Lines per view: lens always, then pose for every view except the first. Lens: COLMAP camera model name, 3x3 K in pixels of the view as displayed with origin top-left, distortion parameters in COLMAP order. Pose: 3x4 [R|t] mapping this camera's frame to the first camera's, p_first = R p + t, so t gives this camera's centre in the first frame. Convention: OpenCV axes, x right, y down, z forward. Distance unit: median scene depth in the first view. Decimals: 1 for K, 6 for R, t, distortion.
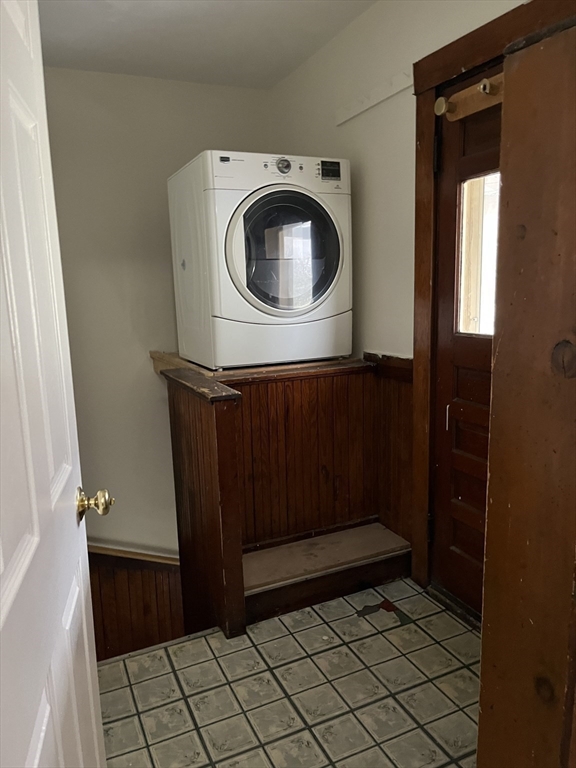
lens RADIAL K [[580.0, 0, 288.5], [0, 580.0, 386.9], [0, 0, 1]] dist [0.075166, -0.121336]
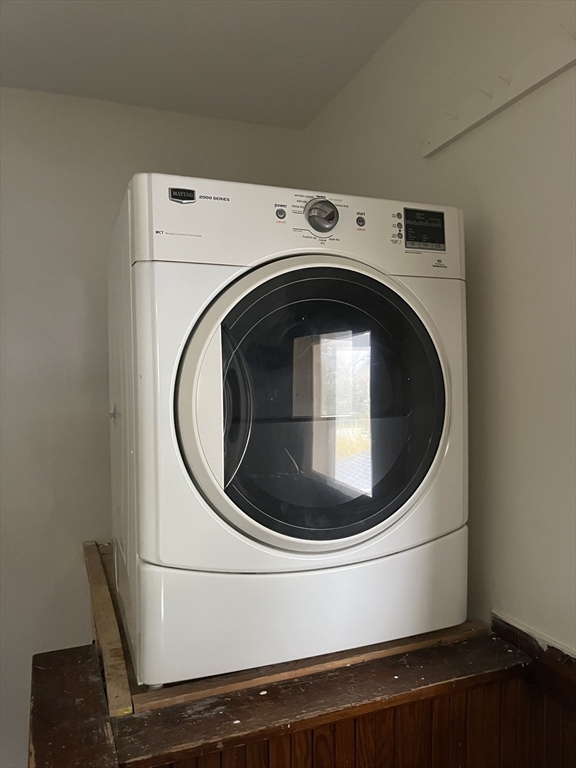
lens RADIAL K [[580.0, 0, 288.5], [0, 580.0, 386.9], [0, 0, 1]] dist [0.075166, -0.121336]
pose [[0.997617, 0.019485, -0.066184, -0.001669], [-0.029673, 0.987213, -0.156622, -0.175369], [0.062286, 0.158212, 0.985439, 0.568685]]
